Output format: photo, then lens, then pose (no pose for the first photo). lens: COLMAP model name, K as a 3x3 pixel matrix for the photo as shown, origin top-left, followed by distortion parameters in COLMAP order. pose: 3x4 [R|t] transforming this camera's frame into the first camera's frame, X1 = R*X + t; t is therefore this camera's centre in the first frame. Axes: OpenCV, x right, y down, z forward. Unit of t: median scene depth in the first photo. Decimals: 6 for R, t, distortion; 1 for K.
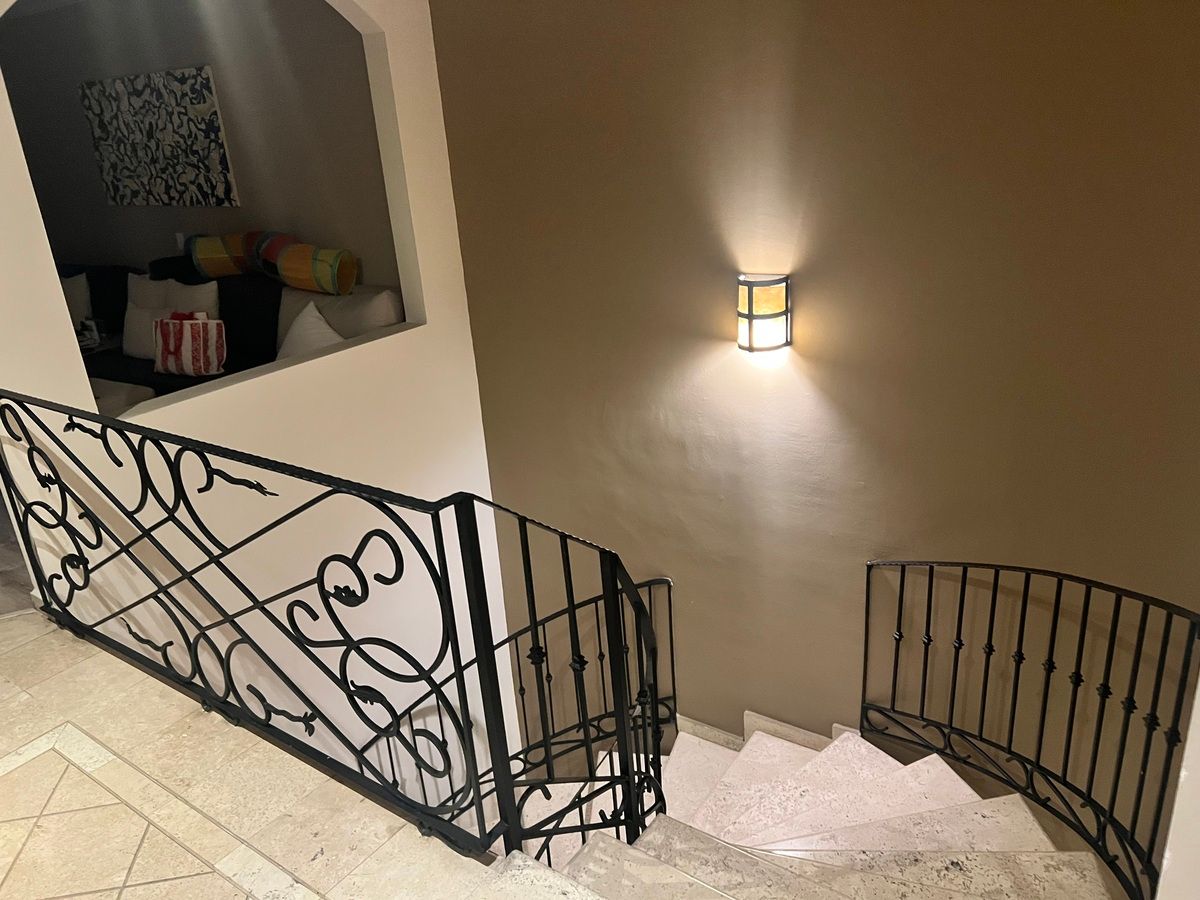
lens RADIAL K [[914.3, 0, 600.8], [0, 914.3, 453.8], [0, 0, 1]] dist [0.016173, -0.013407]
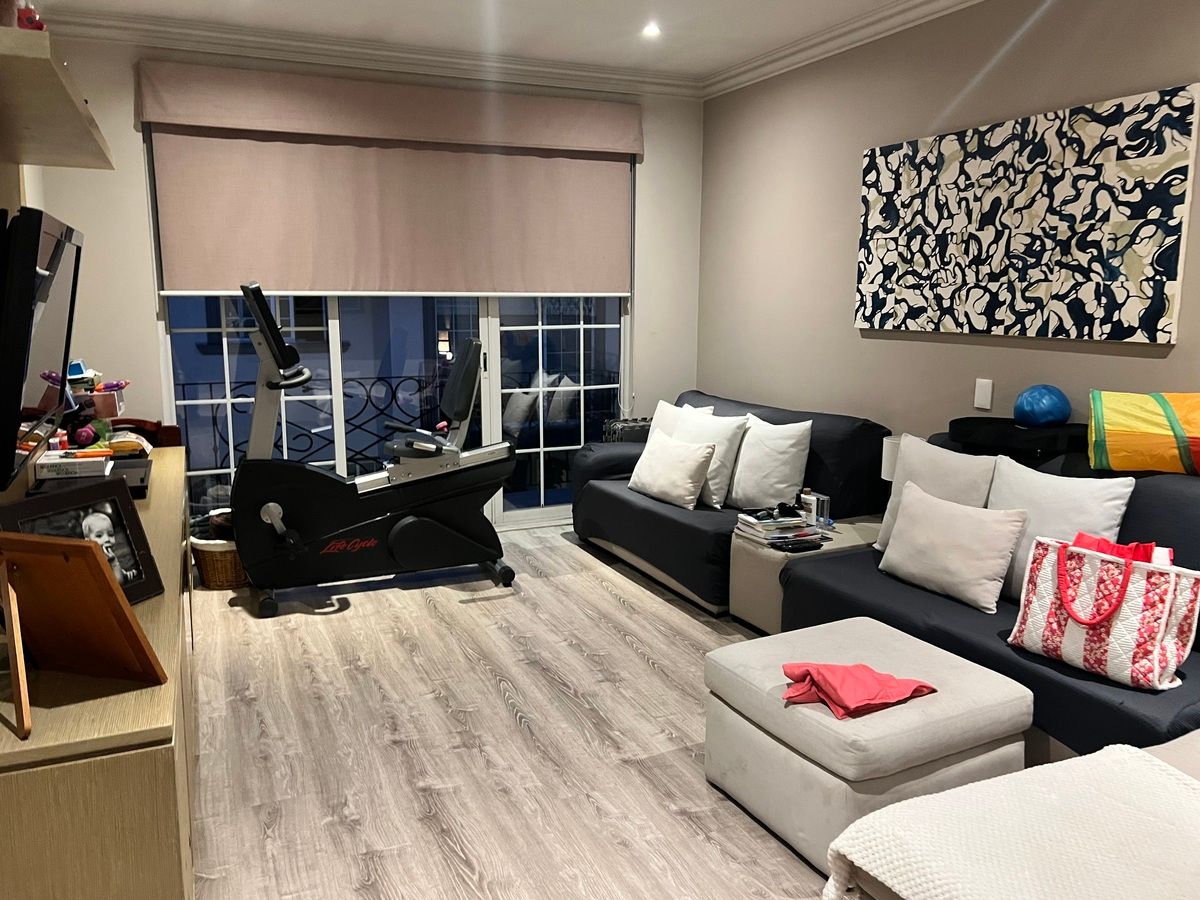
lens RADIAL K [[914.3, 0, 601.3], [0, 914.3, 447.8], [0, 0, 1]] dist [0.016173, -0.013407]
pose [[0.864907, 0.153559, -0.477866, -0.404042], [-0.239736, 0.962821, -0.124510, -0.066997], [0.440980, 0.222251, 0.869564, 0.400830]]
